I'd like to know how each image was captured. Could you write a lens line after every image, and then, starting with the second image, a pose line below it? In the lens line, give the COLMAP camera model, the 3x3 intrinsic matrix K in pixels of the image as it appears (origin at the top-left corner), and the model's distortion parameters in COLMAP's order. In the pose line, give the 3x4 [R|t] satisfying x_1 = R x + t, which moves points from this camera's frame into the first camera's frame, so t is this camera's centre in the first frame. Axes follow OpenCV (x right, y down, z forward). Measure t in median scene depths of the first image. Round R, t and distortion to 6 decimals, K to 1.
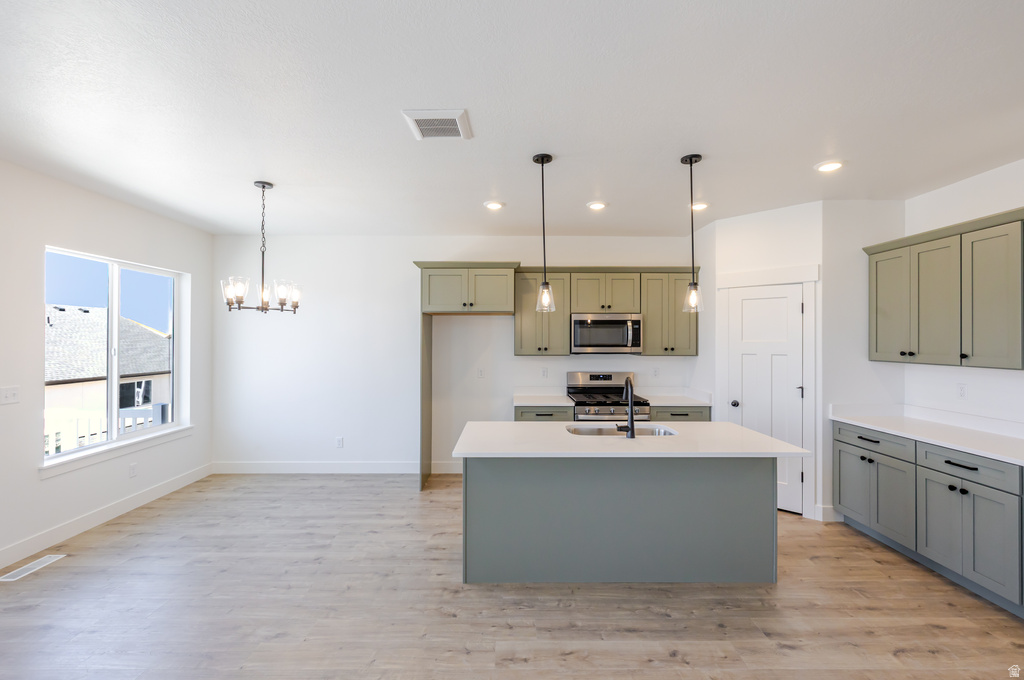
lens RADIAL K [[439.5, 0, 511.3], [0, 439.5, 348.4], [0, 0, 1]] dist [0.001499, 0.000366]
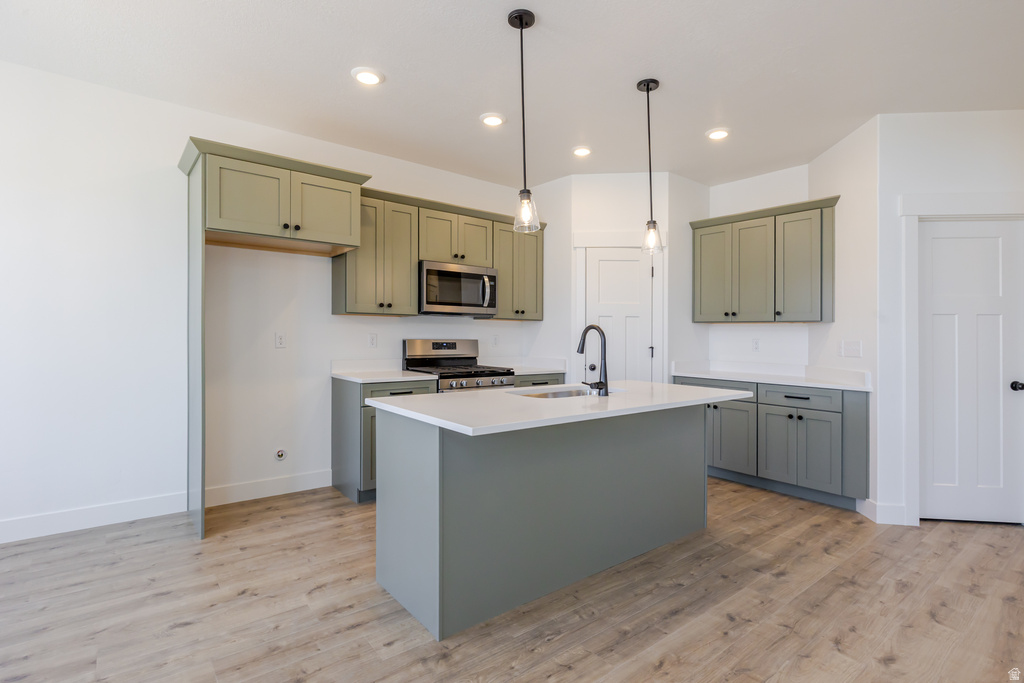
lens RADIAL K [[500.1, 0, 512.0], [0, 500.1, 341.5], [0, 0, 1]] dist [-0.001007, 0.001176]
pose [[0.785131, 0.000133, 0.619330, -0.375574], [-0.000684, 1.000000, 0.000653, 0.081857], [-0.619330, -0.000936, 0.785130, 0.295127]]
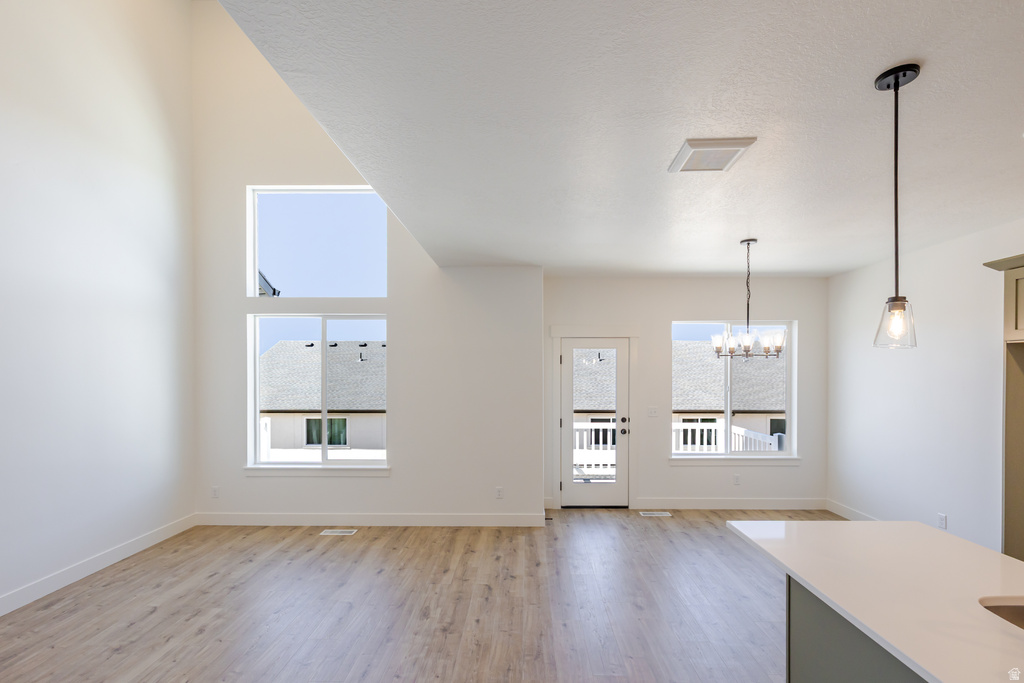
lens RADIAL K [[450.7, 0, 521.5], [0, 450.7, 370.2], [0, 0, 1]] dist [0.000192, 0.000016]
pose [[-0.015141, -0.000214, -0.999885, 0.554174], [-0.019314, 0.999813, 0.000078, -0.039165], [0.999699, 0.019313, -0.015142, 0.426202]]
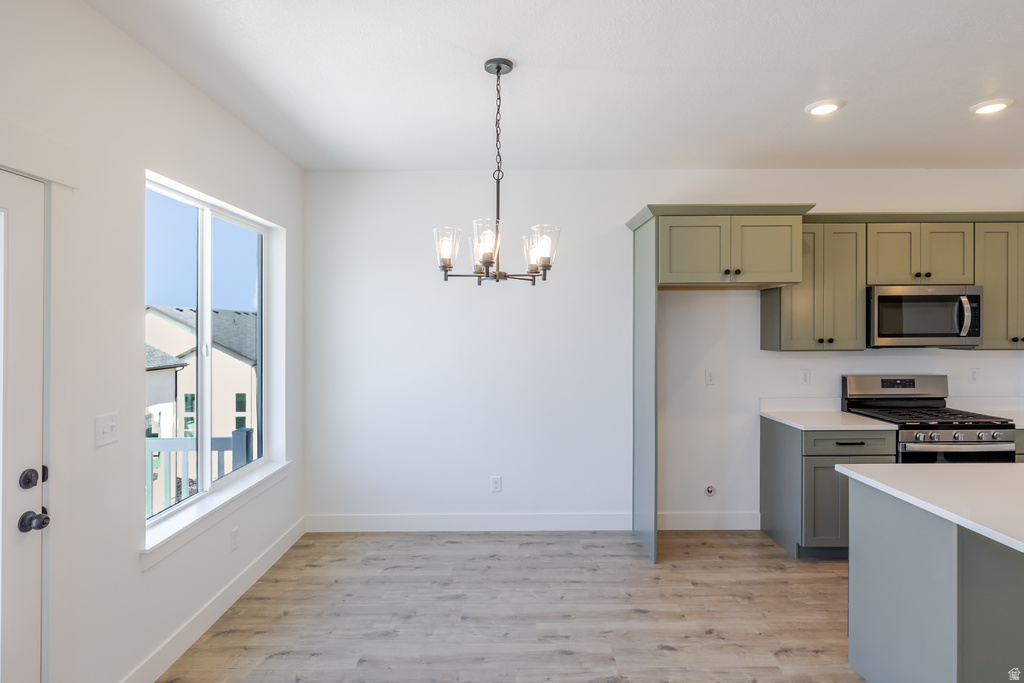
lens RADIAL K [[552.9, 0, 512.0], [0, 552.9, 341.5], [0, 0, 1]] dist [-0.002759, -0.000151]
pose [[0.999975, -0.006214, -0.003381, -0.524164], [0.006236, 0.999959, 0.006520, -0.007620], [0.003341, -0.006541, 0.999973, 0.248799]]
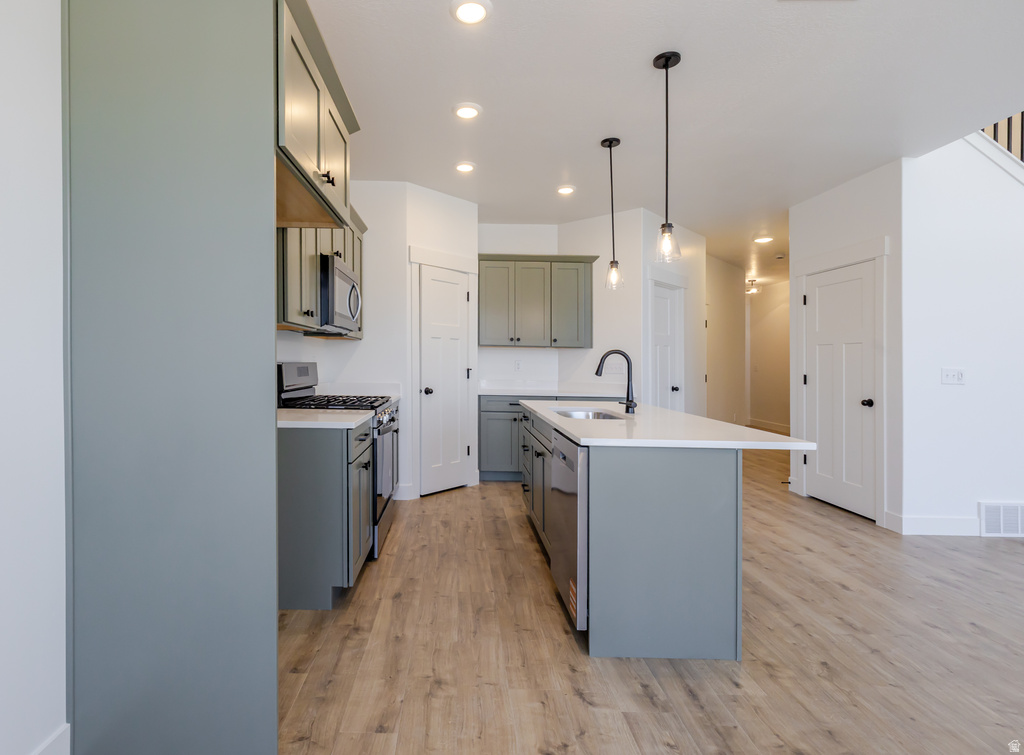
lens RADIAL K [[519.6, 0, 451.3], [0, 519.6, 363.1], [0, 0, 1]] dist [-0.000013, -0.000196]
pose [[0.016406, -0.006125, 0.999847, -0.698063], [0.002719, 0.999978, 0.006081, 0.072591], [-0.999862, 0.002618, 0.016422, 1.122456]]
